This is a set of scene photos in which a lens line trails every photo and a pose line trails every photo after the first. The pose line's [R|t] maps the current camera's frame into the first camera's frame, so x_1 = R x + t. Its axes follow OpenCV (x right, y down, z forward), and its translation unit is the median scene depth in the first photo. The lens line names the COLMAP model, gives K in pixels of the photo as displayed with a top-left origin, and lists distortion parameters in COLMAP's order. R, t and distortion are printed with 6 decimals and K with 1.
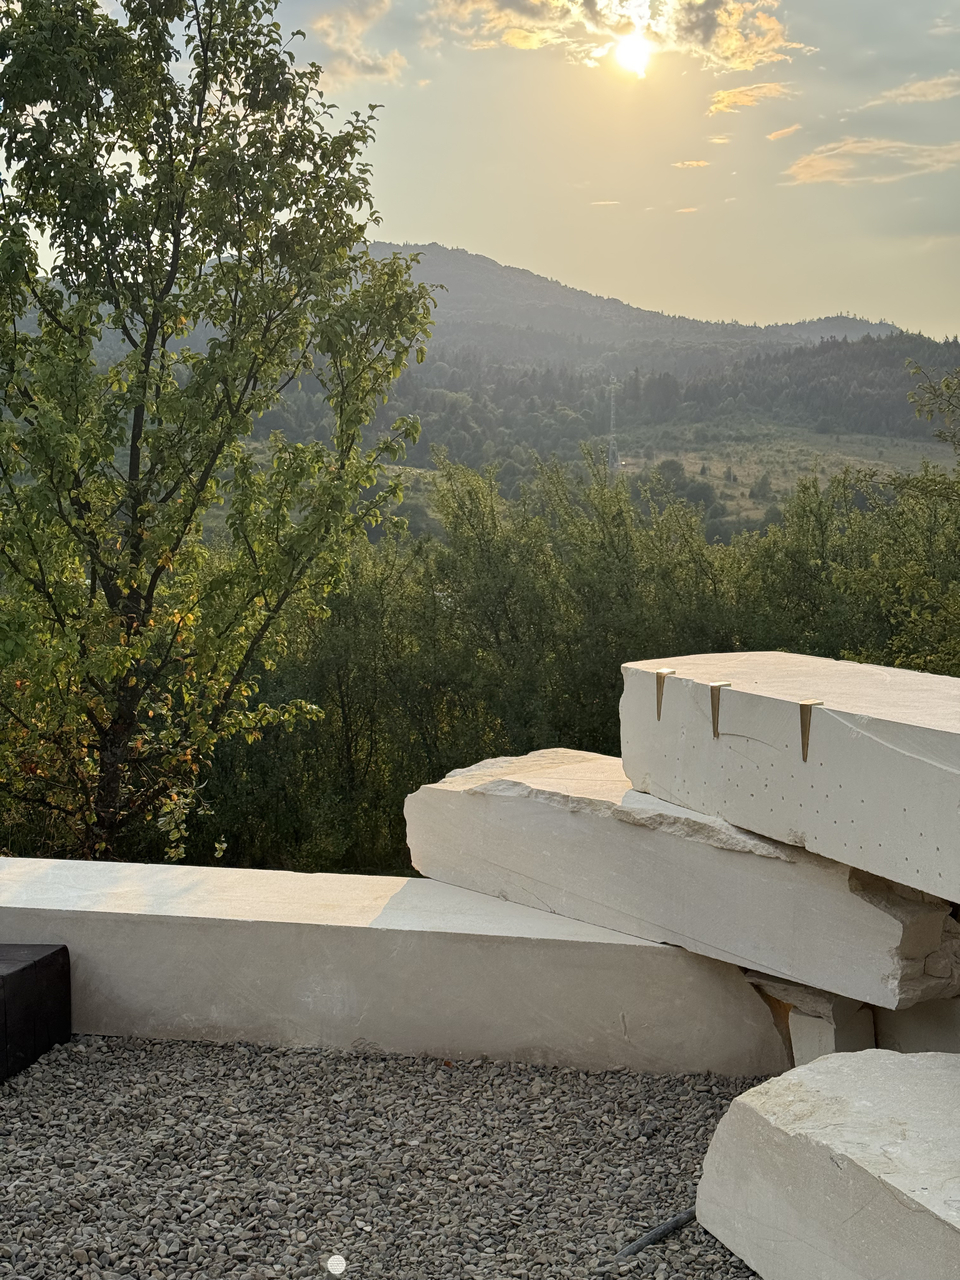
lens RADIAL K [[1821.4, 0, 431.6], [0, 1821.4, 638.6], [0, 0, 1]] dist [0.156466, -0.091382]
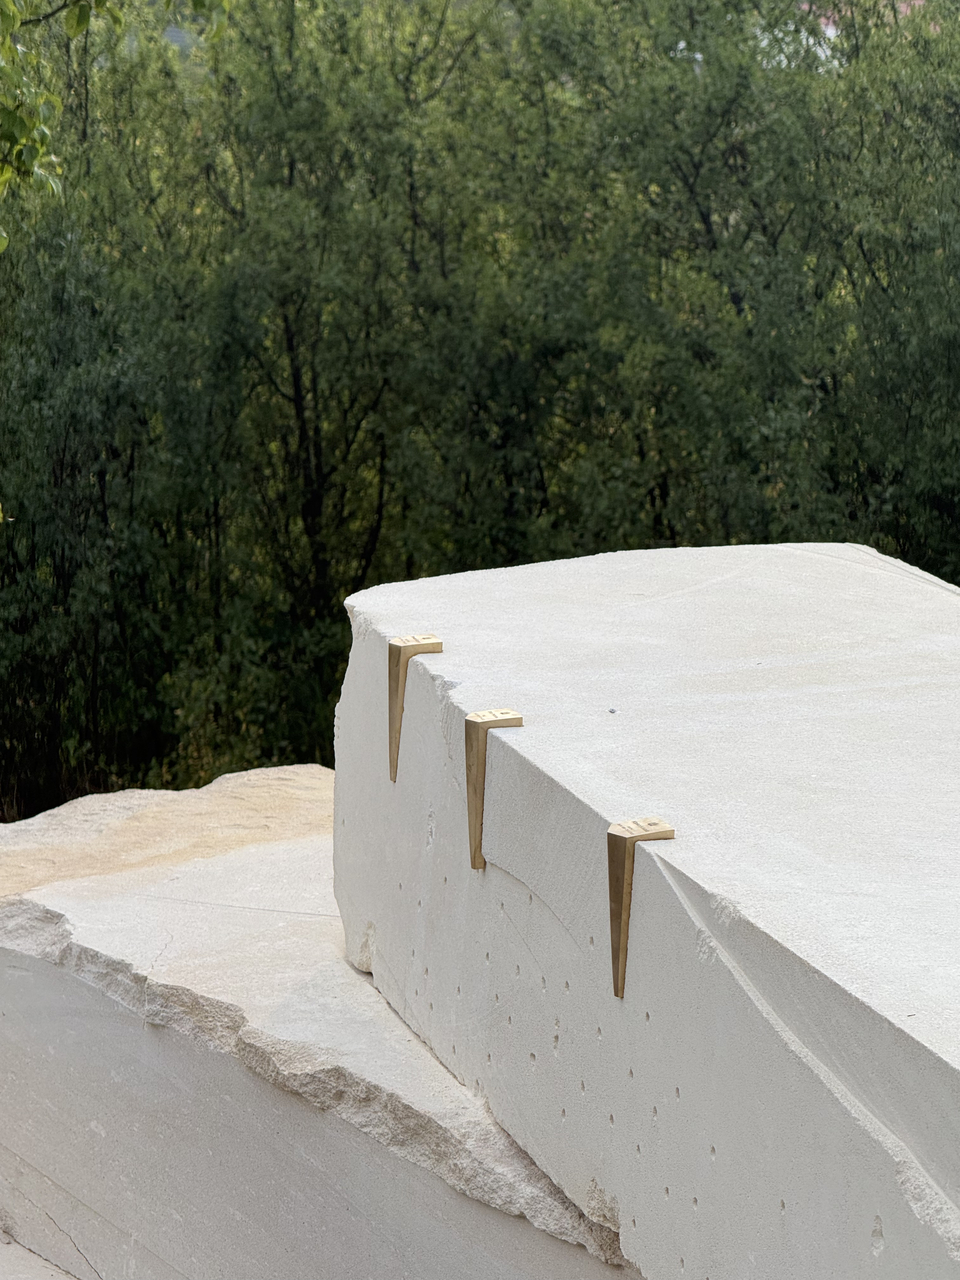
lens RADIAL K [[4750.0, 0, 480.0], [0, 4750.0, 640.0], [0, 0, 1]] dist [0.153089, 2.904213]
pose [[0.997771, 0.038523, -0.054497, 0.193944], [-0.032552, 0.993781, 0.106490, -0.081229], [0.058260, -0.104479, 0.992819, 0.105809]]
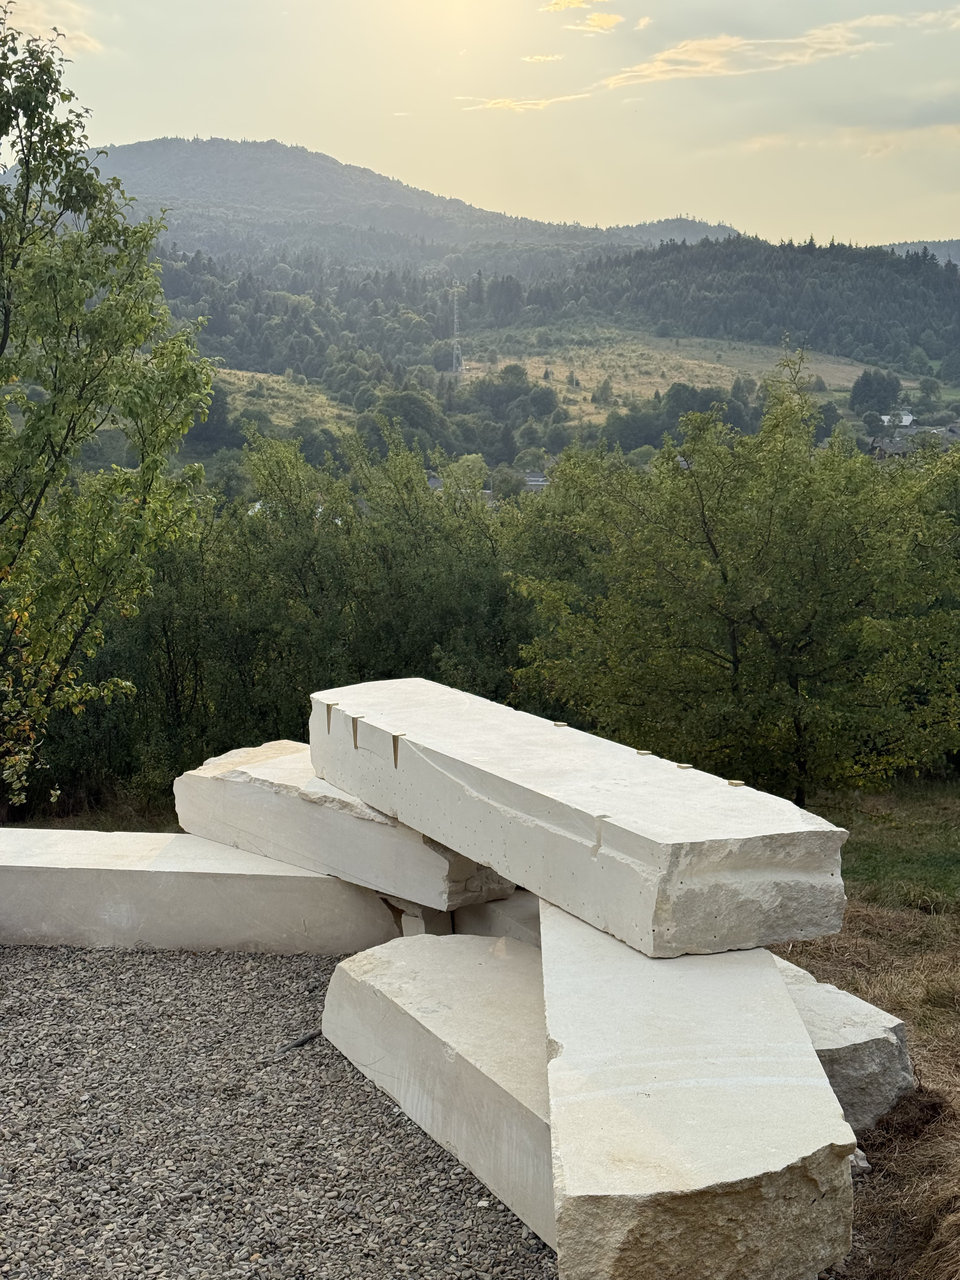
lens RADIAL K [[1821.4, 0, 431.6], [0, 1821.4, 638.6], [0, 0, 1]] dist [0.156466, -0.091382]
pose [[0.996443, -0.014962, 0.082934, 0.085540], [0.010647, 0.998578, 0.052229, -0.121787], [-0.083598, -0.051160, 0.995185, -0.583617]]
